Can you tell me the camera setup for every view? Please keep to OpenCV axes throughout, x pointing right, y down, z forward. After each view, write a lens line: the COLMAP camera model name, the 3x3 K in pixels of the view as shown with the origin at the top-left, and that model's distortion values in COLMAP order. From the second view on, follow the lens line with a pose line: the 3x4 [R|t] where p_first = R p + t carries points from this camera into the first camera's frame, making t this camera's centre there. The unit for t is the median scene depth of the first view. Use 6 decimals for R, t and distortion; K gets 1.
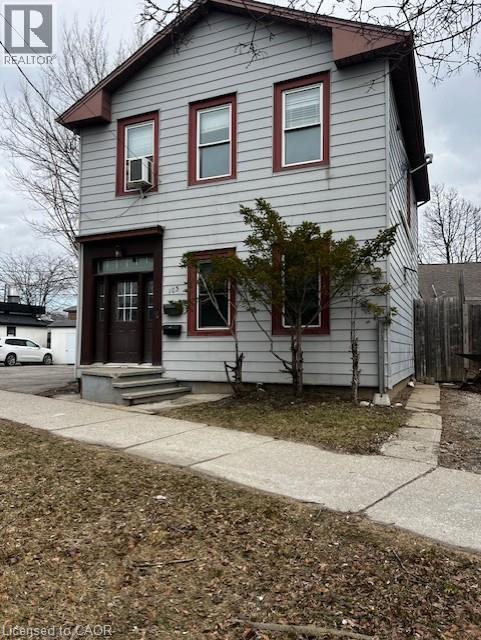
lens RADIAL K [[480.8, 0, 242.2], [0, 480.8, 320.3], [0, 0, 1]] dist [0.040019, -0.020435]
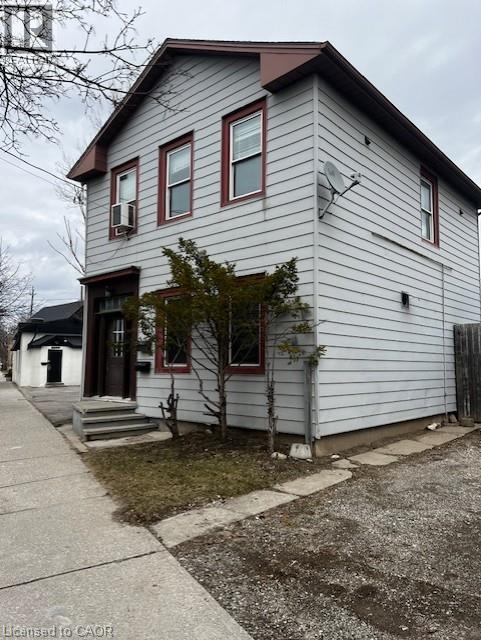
lens RADIAL K [[480.8, 0, 242.2], [0, 480.8, 322.4], [0, 0, 1]] dist [0.040019, -0.020435]
pose [[0.949671, -0.026413, -0.312135, 0.382857], [0.017544, 0.999360, -0.031189, -0.039199], [0.312759, 0.024143, 0.949526, 0.086393]]
